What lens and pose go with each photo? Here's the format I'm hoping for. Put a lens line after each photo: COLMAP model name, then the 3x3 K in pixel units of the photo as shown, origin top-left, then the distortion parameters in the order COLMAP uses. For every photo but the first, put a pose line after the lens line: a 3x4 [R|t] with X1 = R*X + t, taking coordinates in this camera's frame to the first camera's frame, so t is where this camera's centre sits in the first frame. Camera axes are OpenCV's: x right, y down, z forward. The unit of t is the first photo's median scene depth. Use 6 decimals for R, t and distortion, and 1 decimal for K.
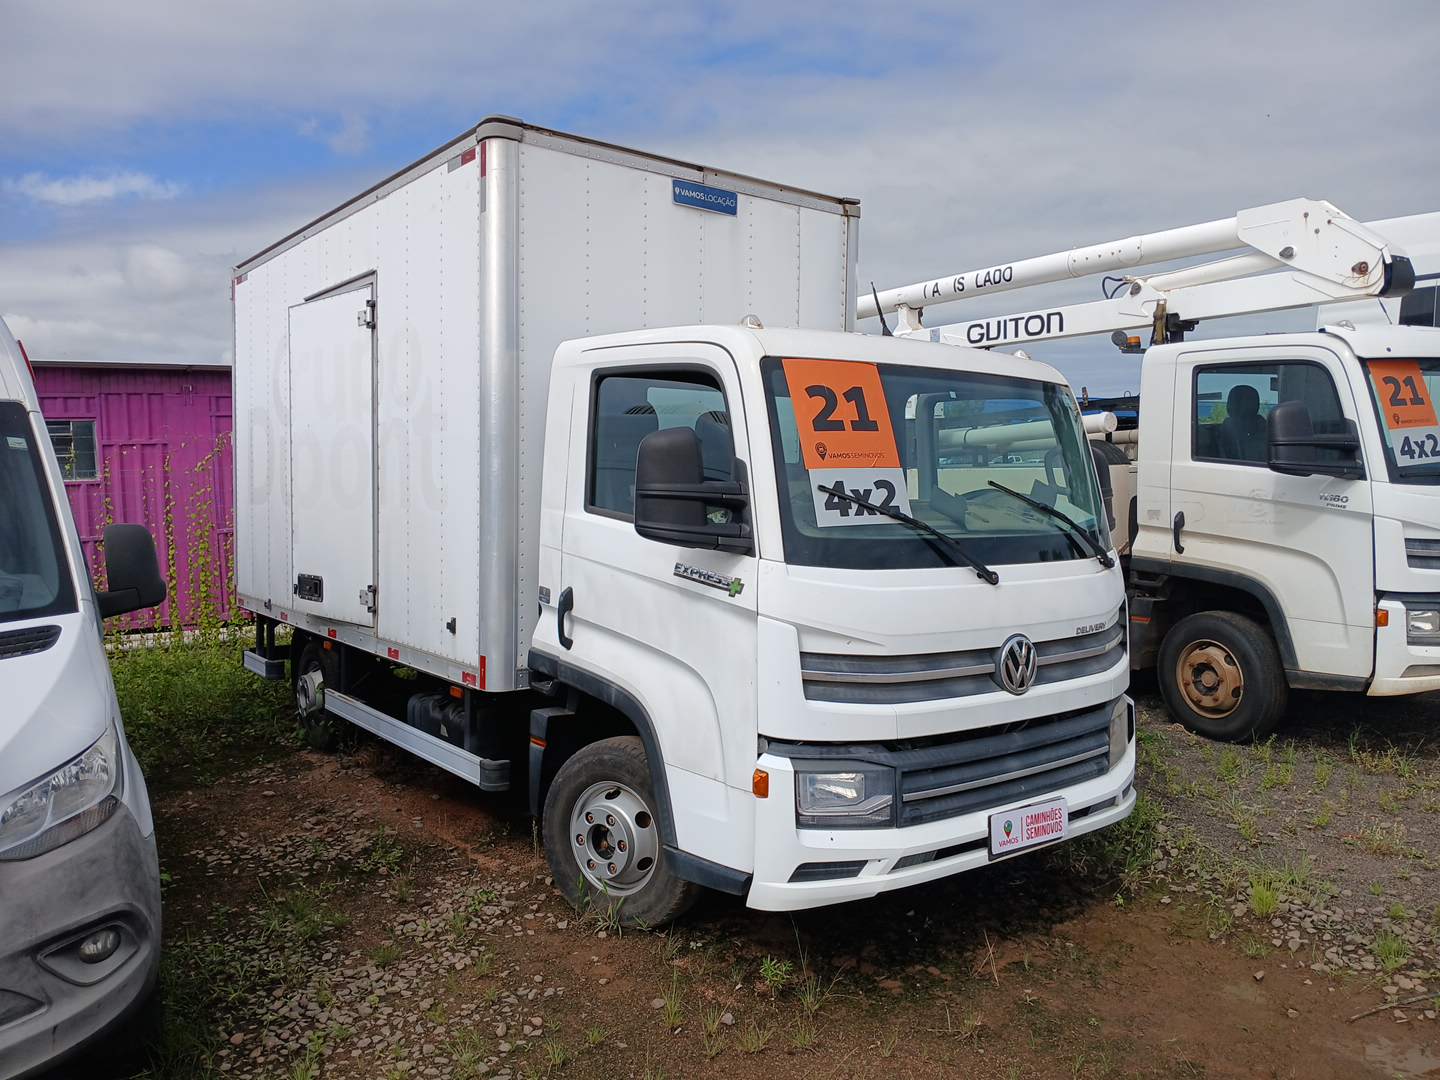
lens RADIAL K [[1106.8, 0, 720.0], [0, 1106.8, 540.0], [0, 0, 1]] dist [0.071164, -0.124237]
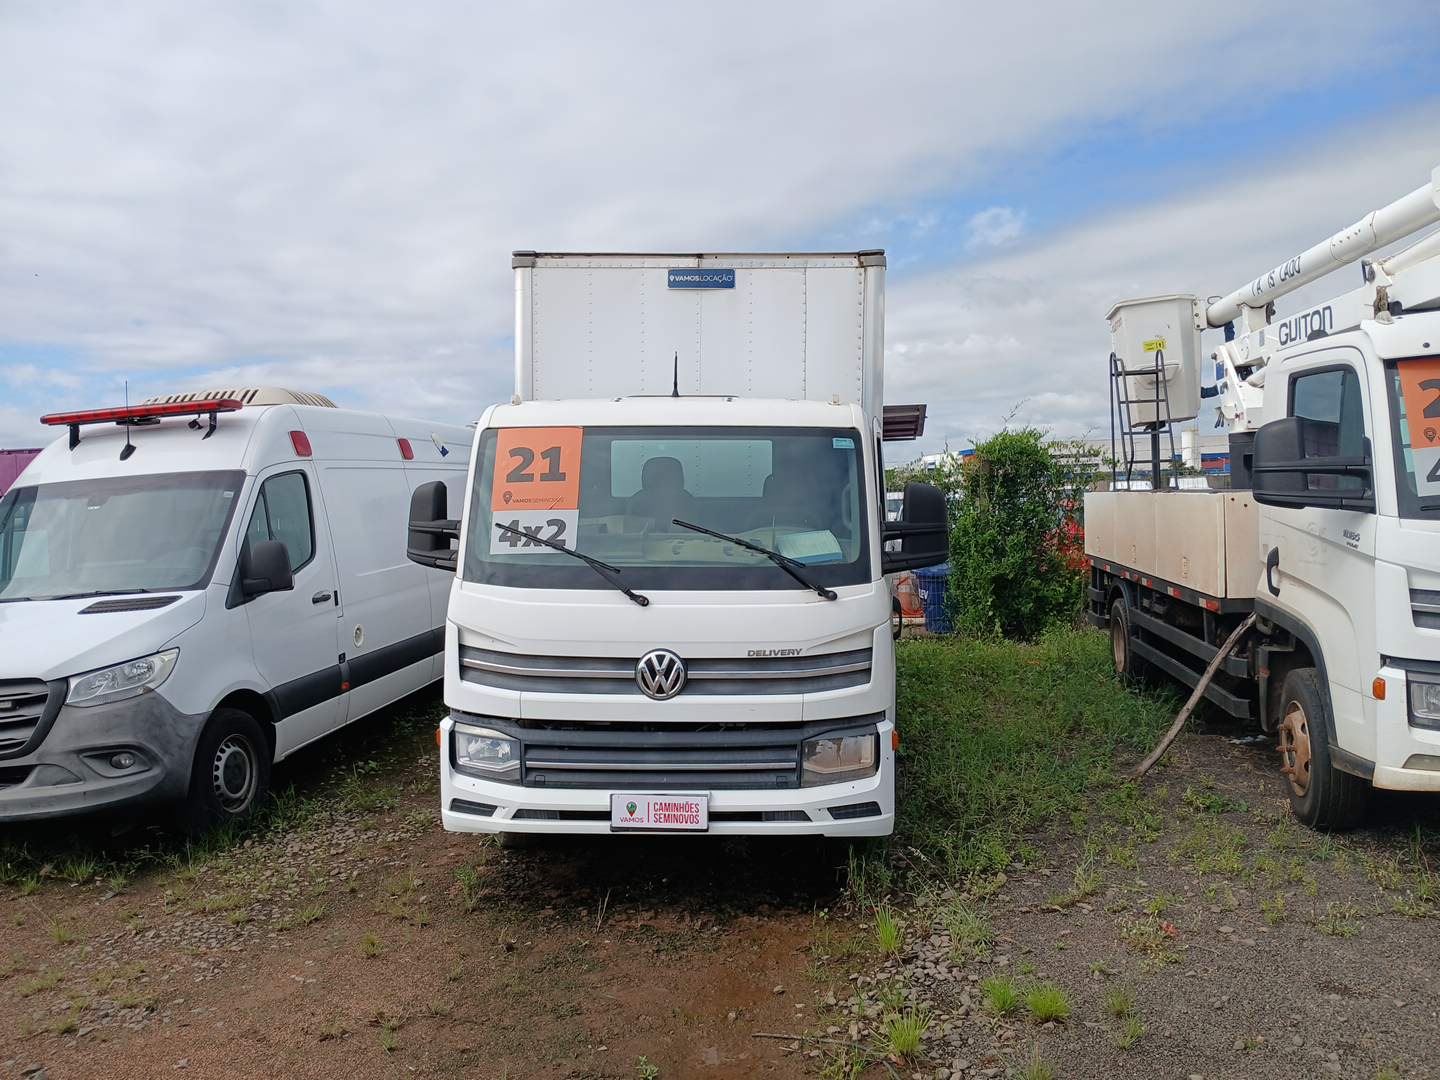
lens RADIAL K [[1108.3, 0, 764.1], [0, 1108.3, 545.1], [0, 0, 1]] dist [0.106221, -0.206901]
pose [[0.764097, 0.023503, -0.644673, 1.136910], [-0.025833, 0.999649, 0.005825, -0.036967], [0.644584, 0.012203, 0.764436, 0.166129]]
